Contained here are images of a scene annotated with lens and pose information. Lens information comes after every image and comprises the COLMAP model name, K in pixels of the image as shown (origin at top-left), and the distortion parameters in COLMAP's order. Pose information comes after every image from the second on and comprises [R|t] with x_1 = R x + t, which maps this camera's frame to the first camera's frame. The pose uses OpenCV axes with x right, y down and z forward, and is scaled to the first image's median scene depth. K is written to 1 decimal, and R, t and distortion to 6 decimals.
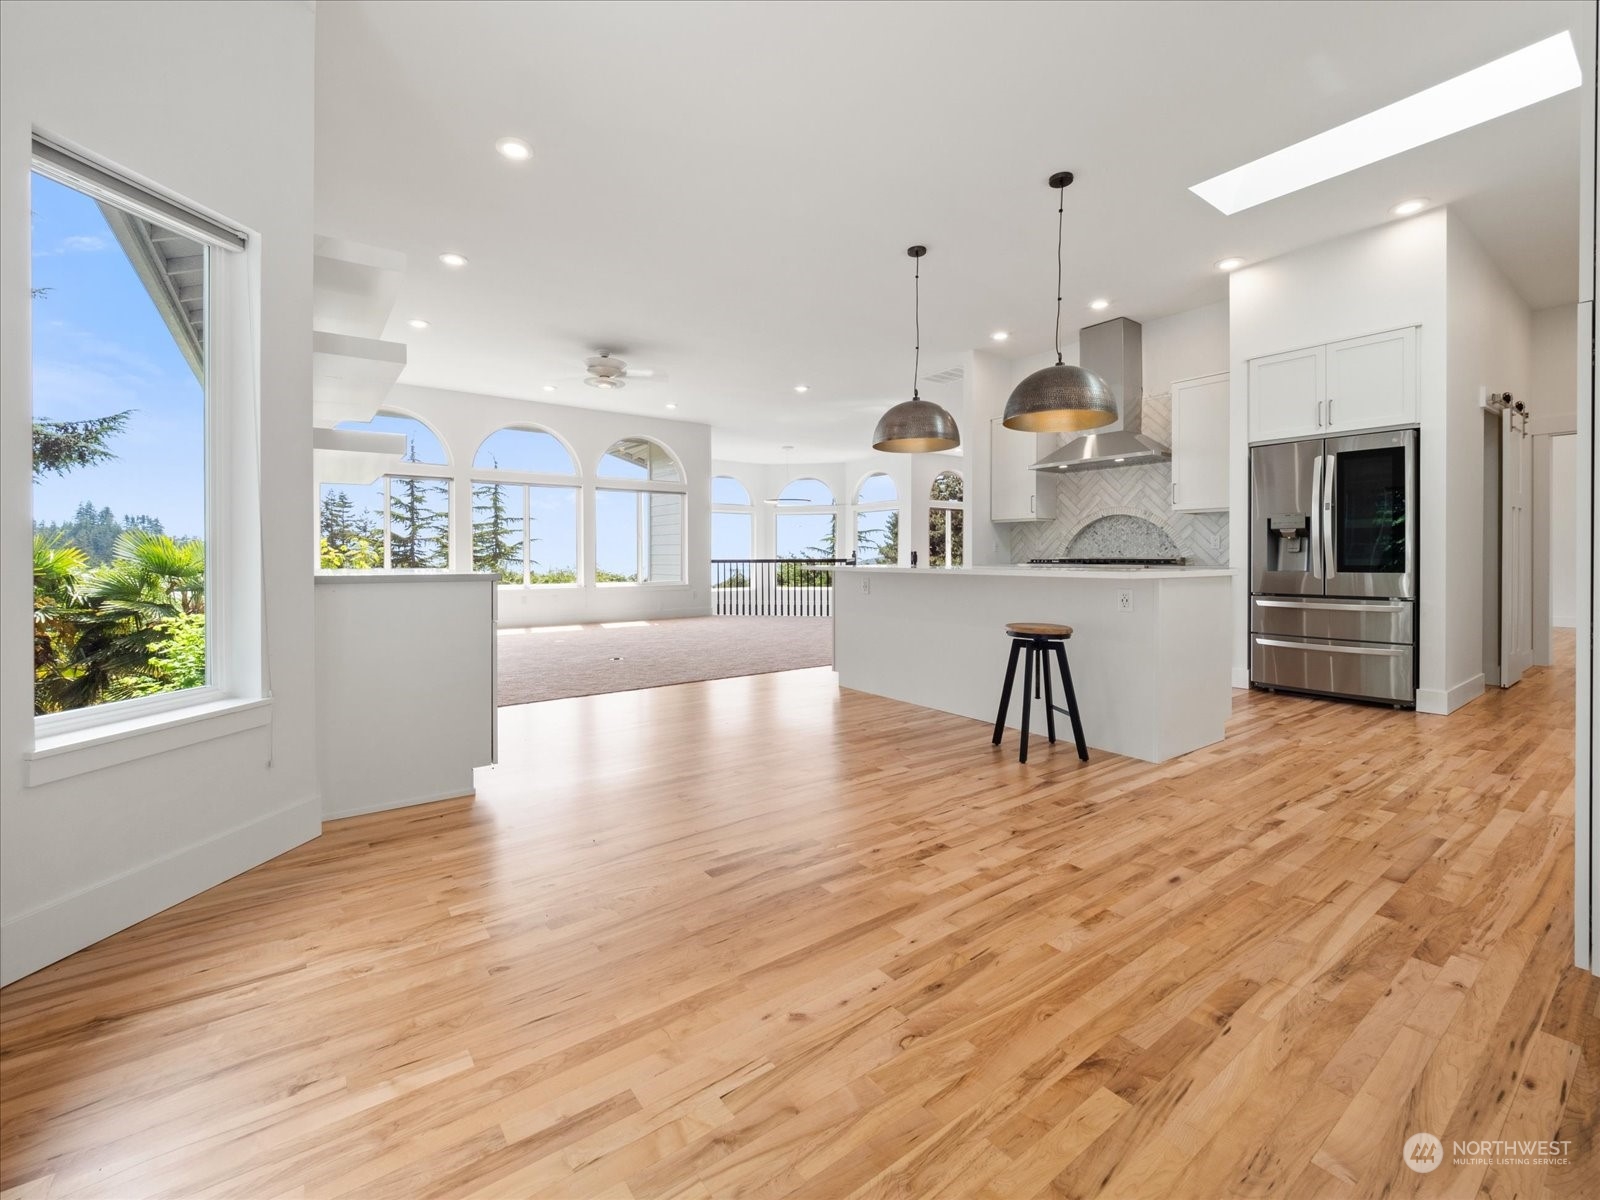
lens RADIAL K [[688.5, 0, 799.4], [0, 688.5, 561.4], [0, 0, 1]] dist [-0.000733, 0.000222]
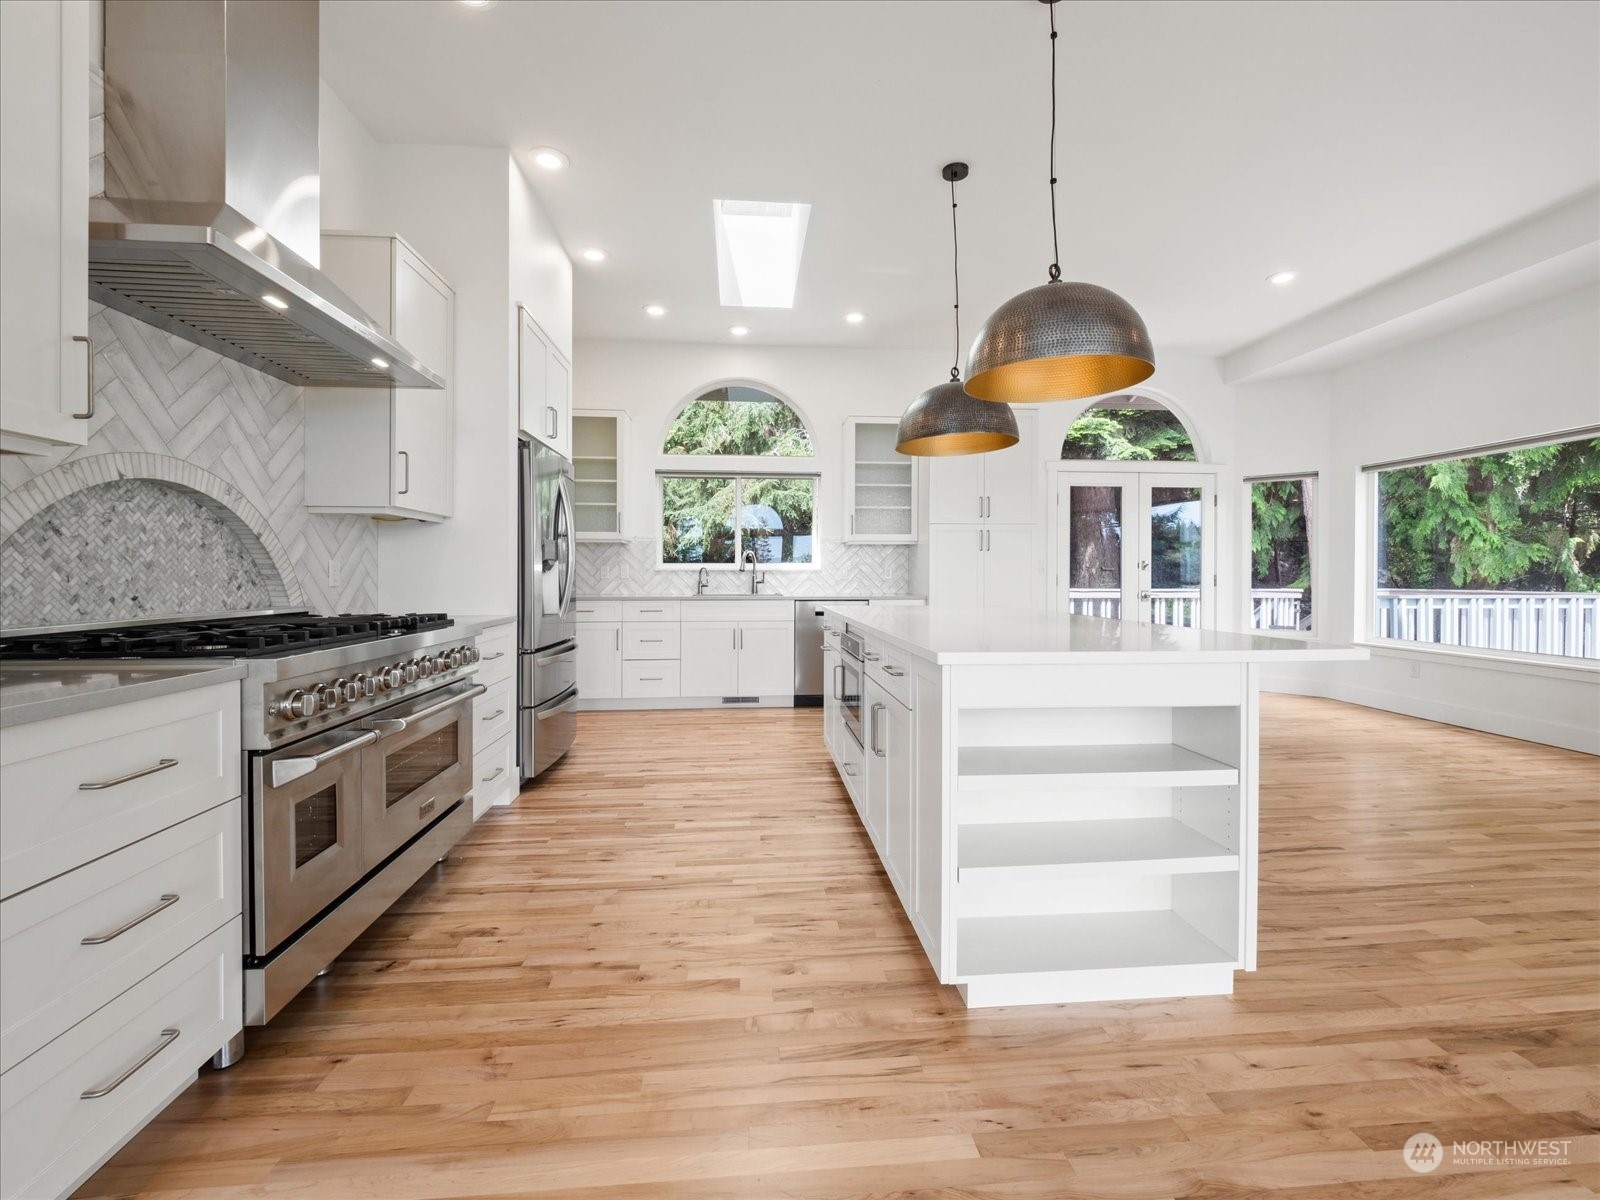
lens RADIAL K [[686.8, 0, 797.0], [0, 686.8, 579.3], [0, 0, 1]] dist [-0.003797, -0.000480]
pose [[-0.852672, -0.000504, 0.522447, 0.069892], [0.006925, 0.999901, 0.012266, -0.033077], [-0.522401, 0.014077, -0.852584, 1.491054]]
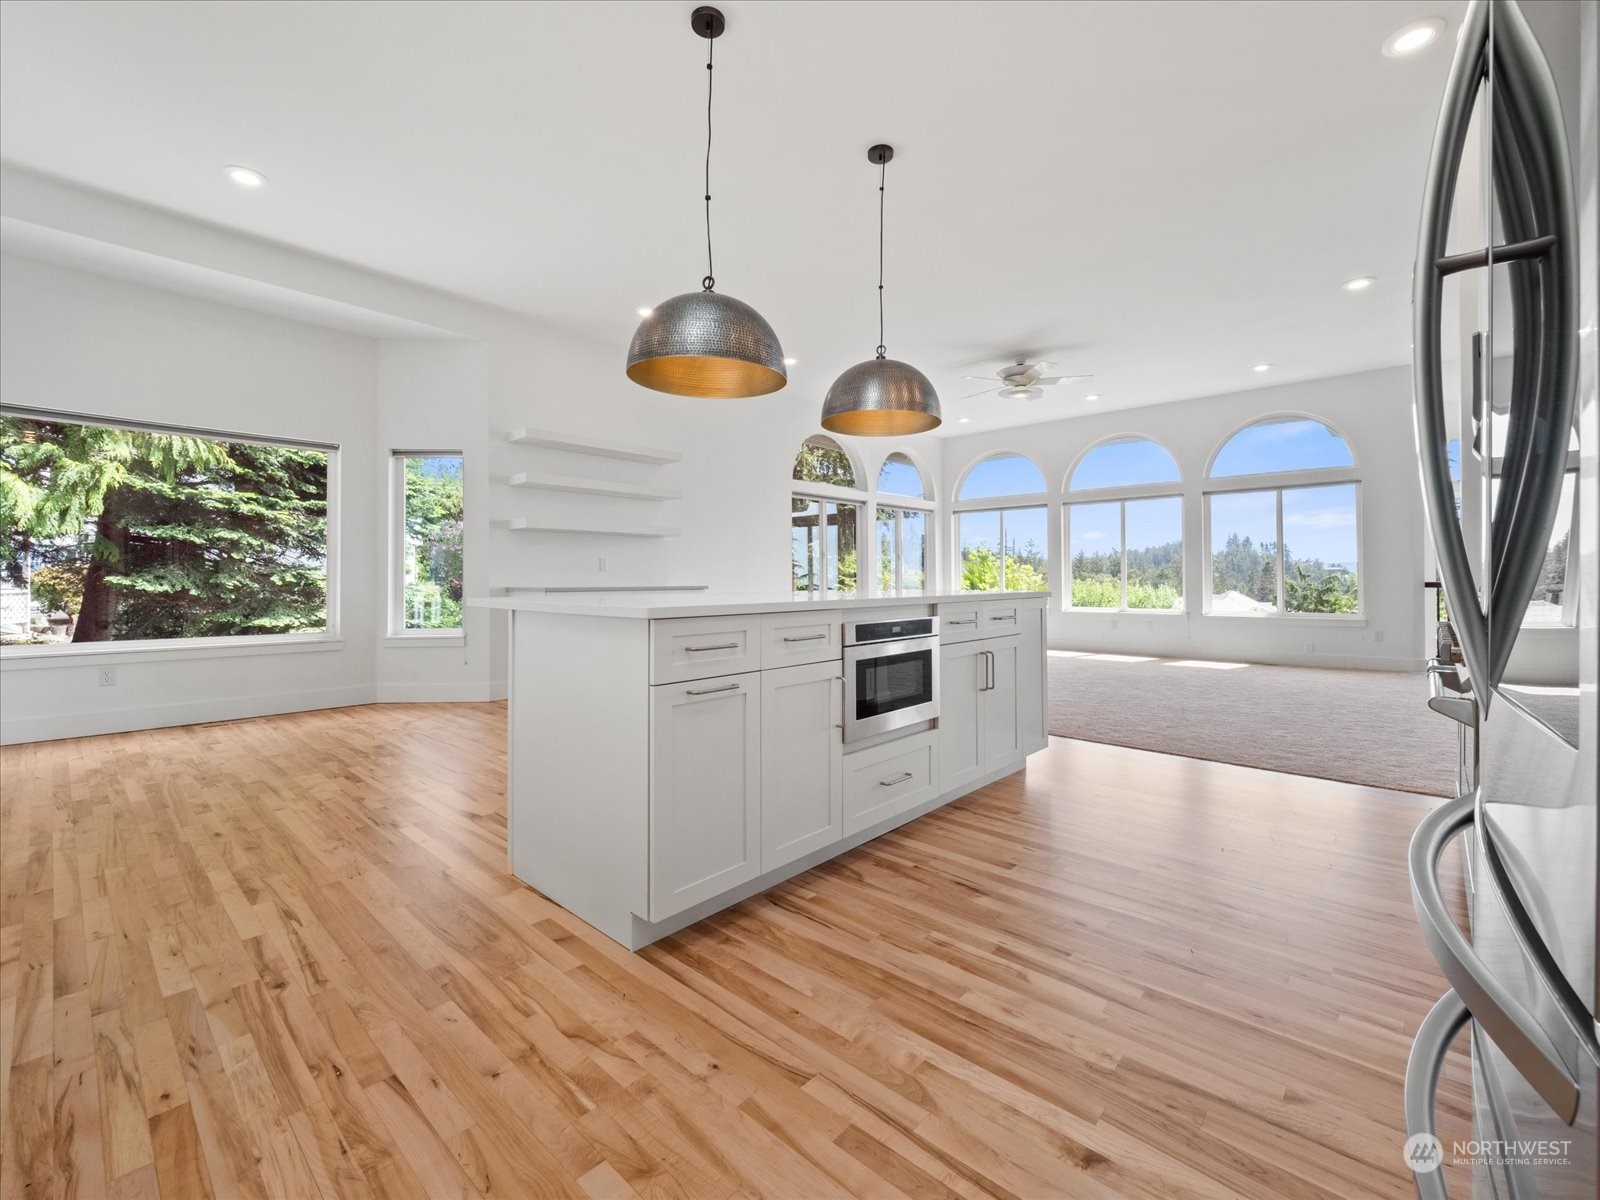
lens RADIAL K [[678.2, 0, 796.5], [0, 678.2, 596.1], [0, 0, 1]] dist [-0.003320, -0.000294]
pose [[0.195525, 0.026430, -0.980342, 0.835444], [-0.007475, 0.999648, 0.025459, -0.006578], [0.980670, 0.002350, 0.195654, 0.767610]]
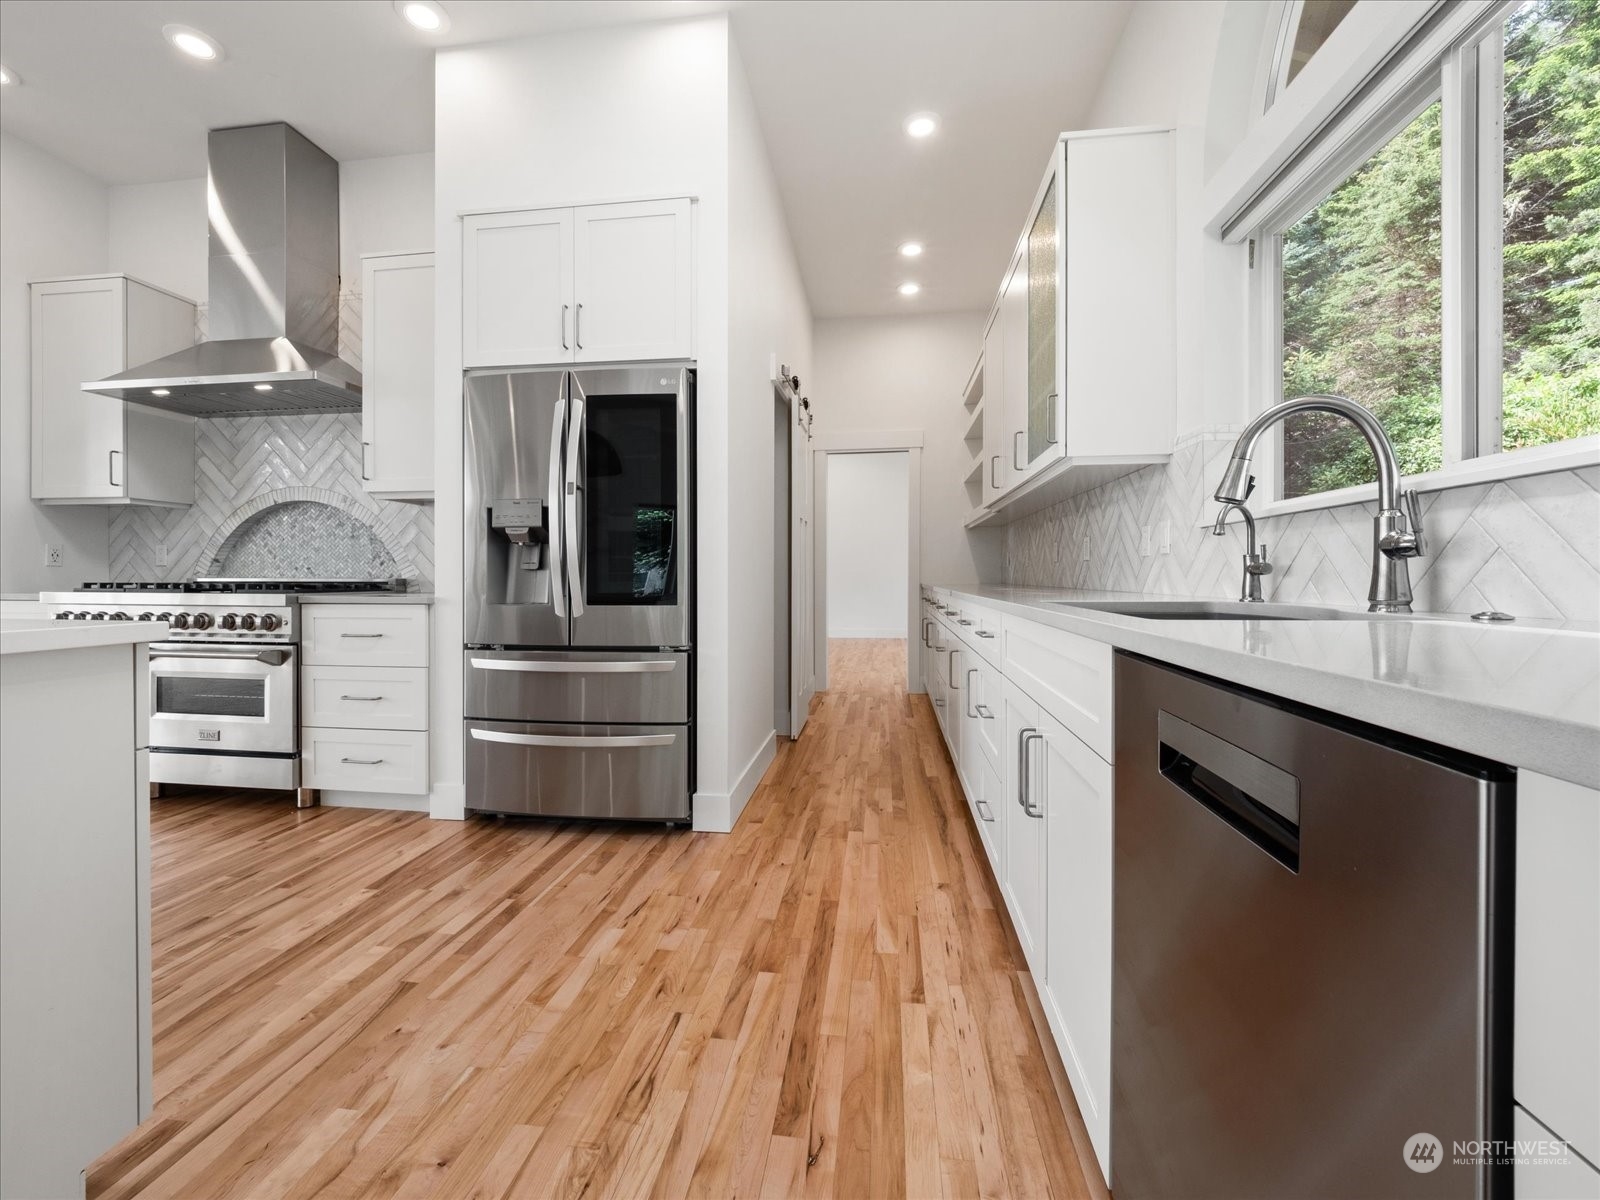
lens RADIAL K [[686.8, 0, 797.0], [0, 686.8, 579.3], [0, 0, 1]] dist [-0.003797, -0.000480]
pose [[0.696337, 0.002400, 0.717711, 0.463055], [0.002321, 0.999982, -0.005596, -0.002018], [-0.717711, 0.005562, 0.696319, 0.450112]]
